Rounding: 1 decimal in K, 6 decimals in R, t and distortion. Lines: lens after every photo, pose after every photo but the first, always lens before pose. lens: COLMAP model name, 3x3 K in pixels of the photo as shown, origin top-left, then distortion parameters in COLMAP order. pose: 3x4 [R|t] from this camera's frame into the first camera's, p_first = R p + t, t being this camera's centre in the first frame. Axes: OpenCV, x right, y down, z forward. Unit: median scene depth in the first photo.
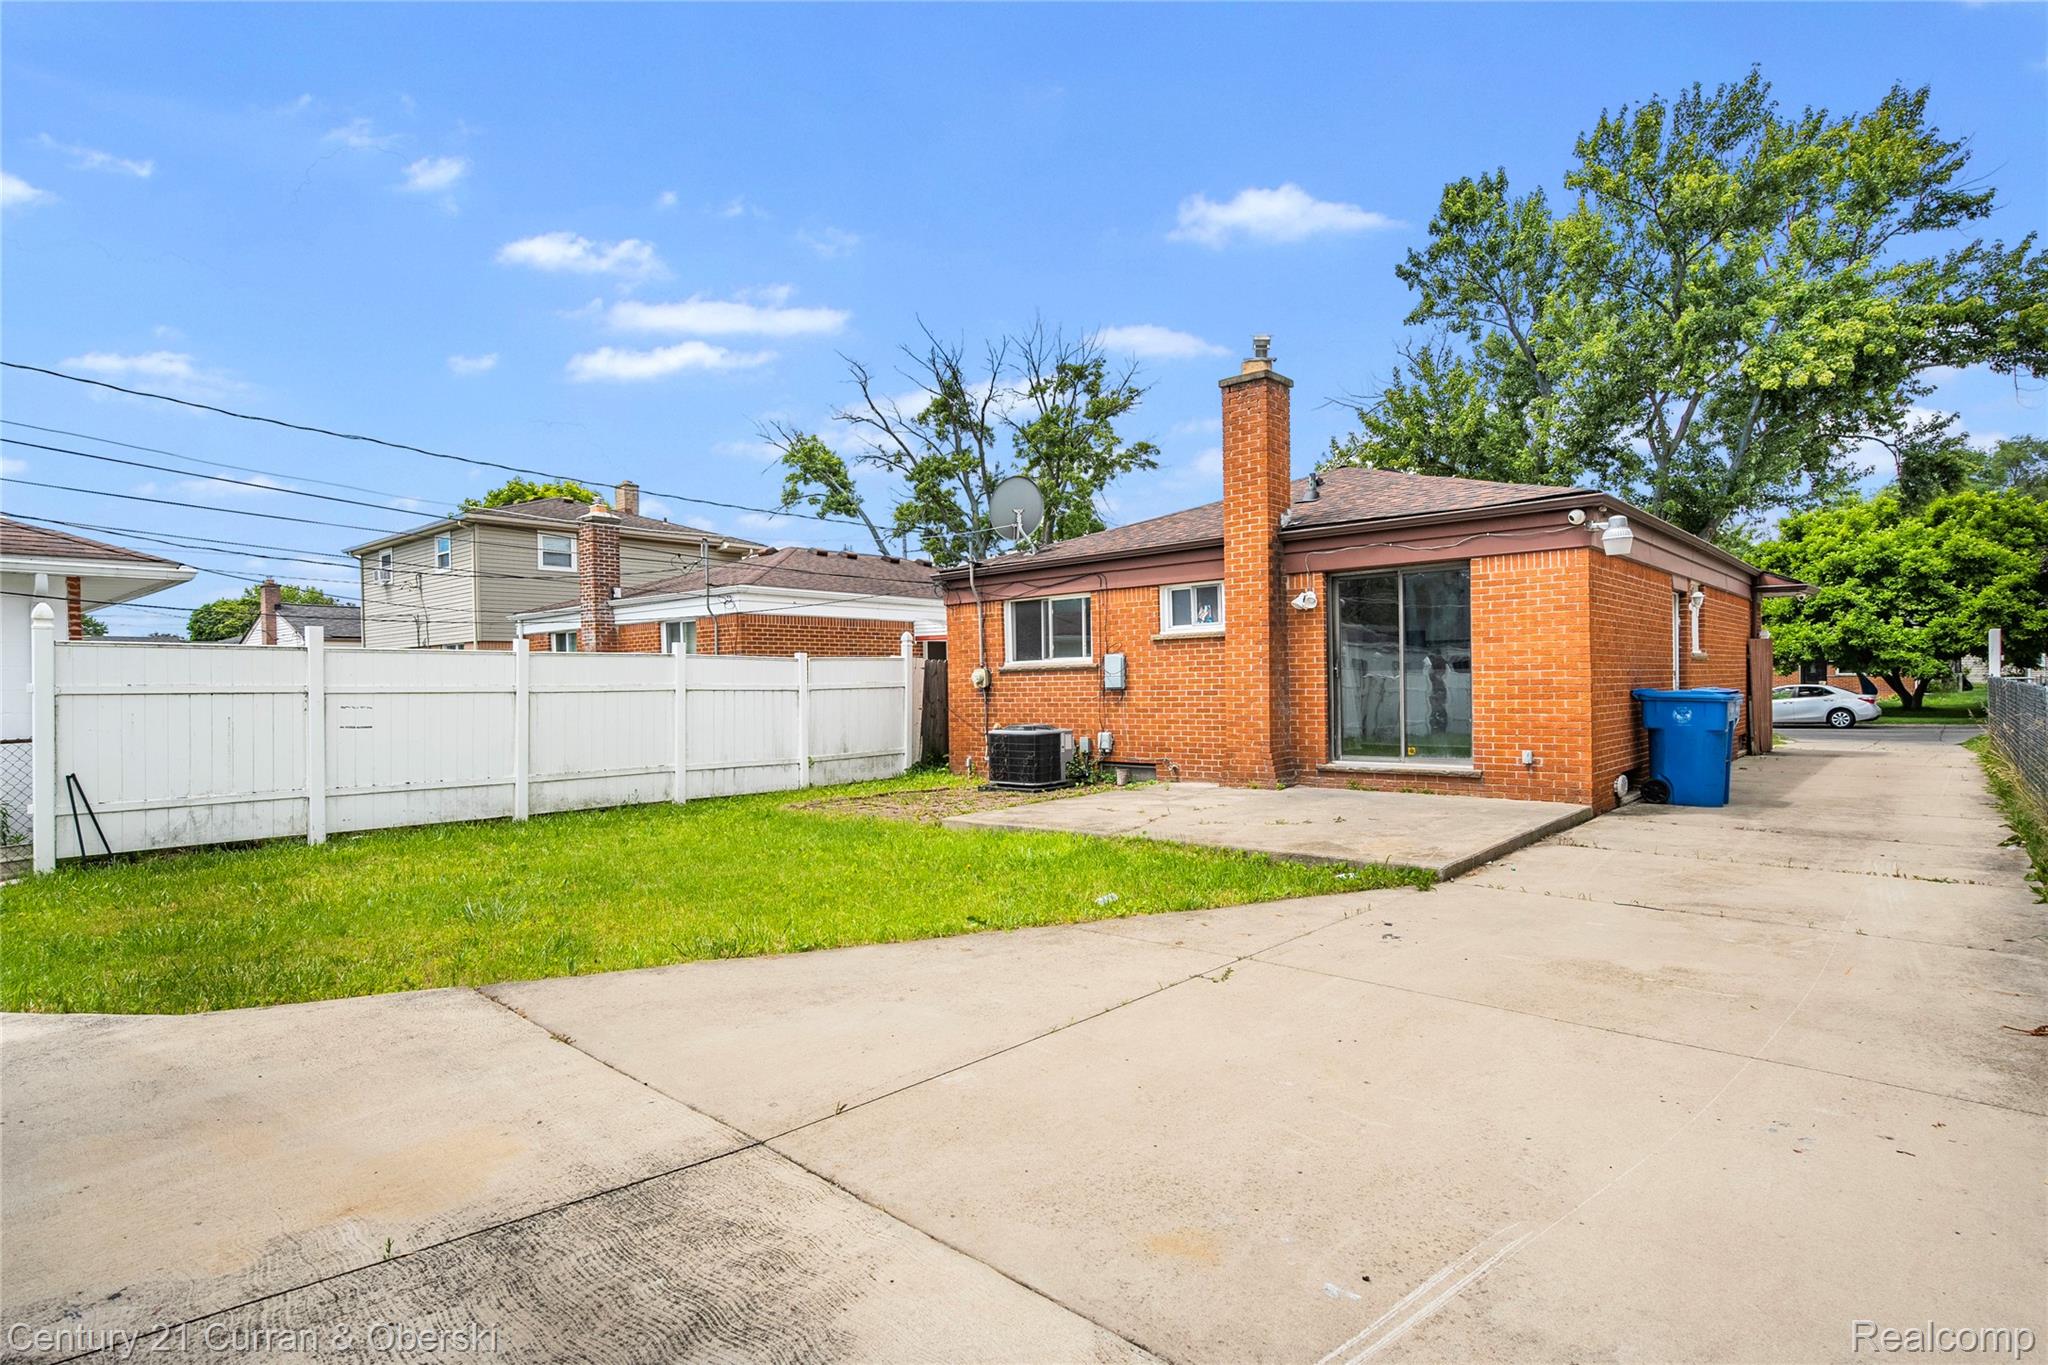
lens RADIAL K [[1063.6, 0, 1016.9], [0, 1063.6, 688.0], [0, 0, 1]] dist [0.002977, 0.000832]
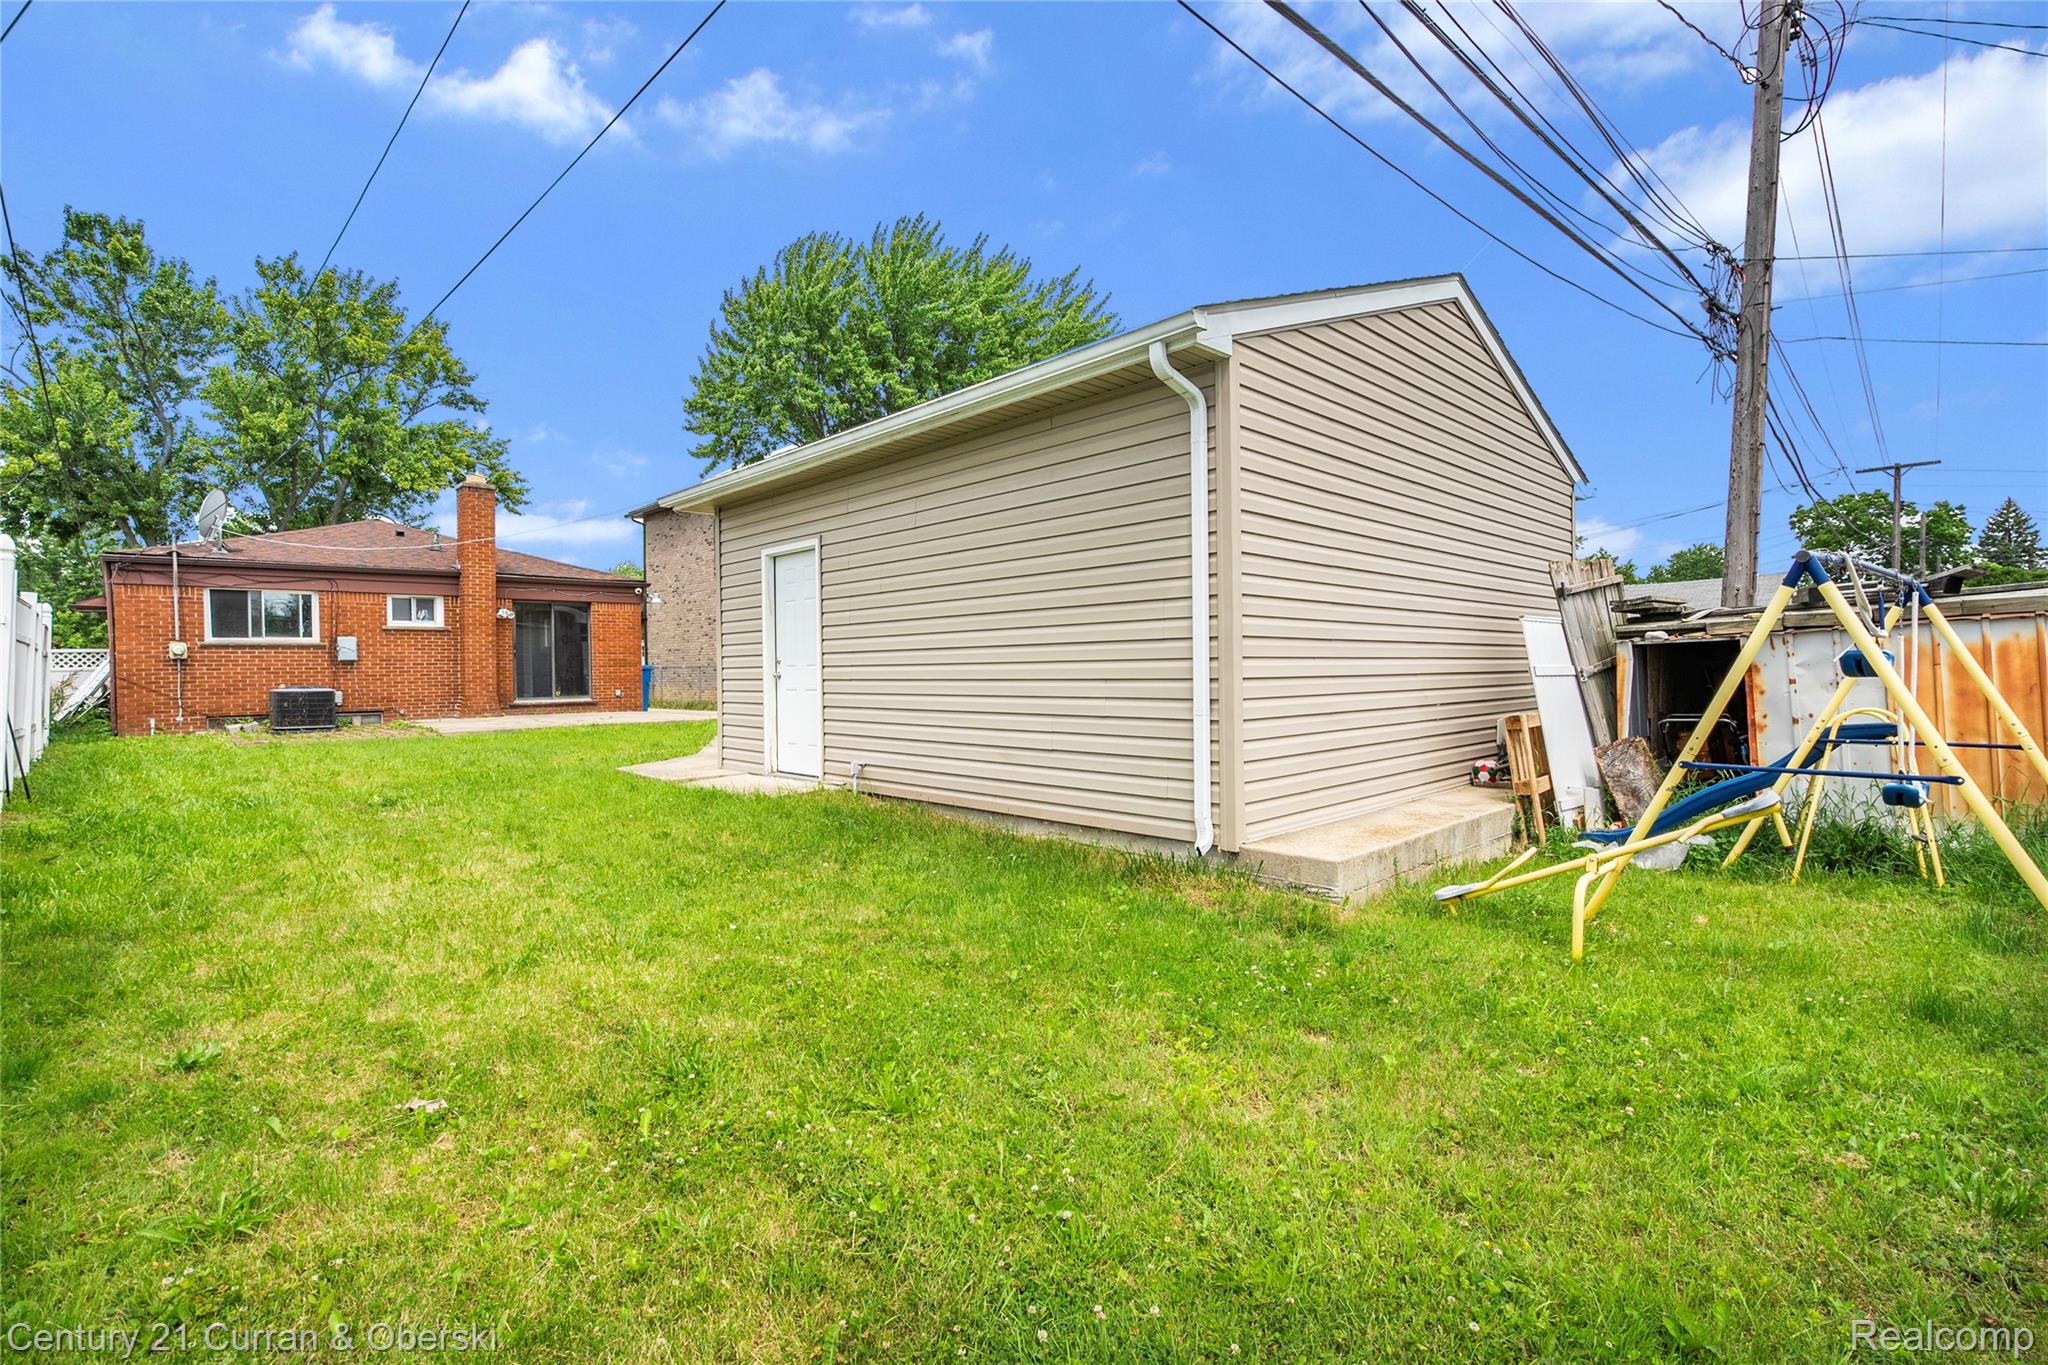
lens RADIAL K [[943.3, 0, 1024.0], [0, 943.3, 682.5], [0, 0, 1]] dist [-0.054118, 0.021072]
pose [[0.056677, 0.000085, 0.998393, -1.120207], [0.010924, 0.999940, -0.000705, 0.041351], [-0.998333, 0.010947, 0.056673, 0.017061]]
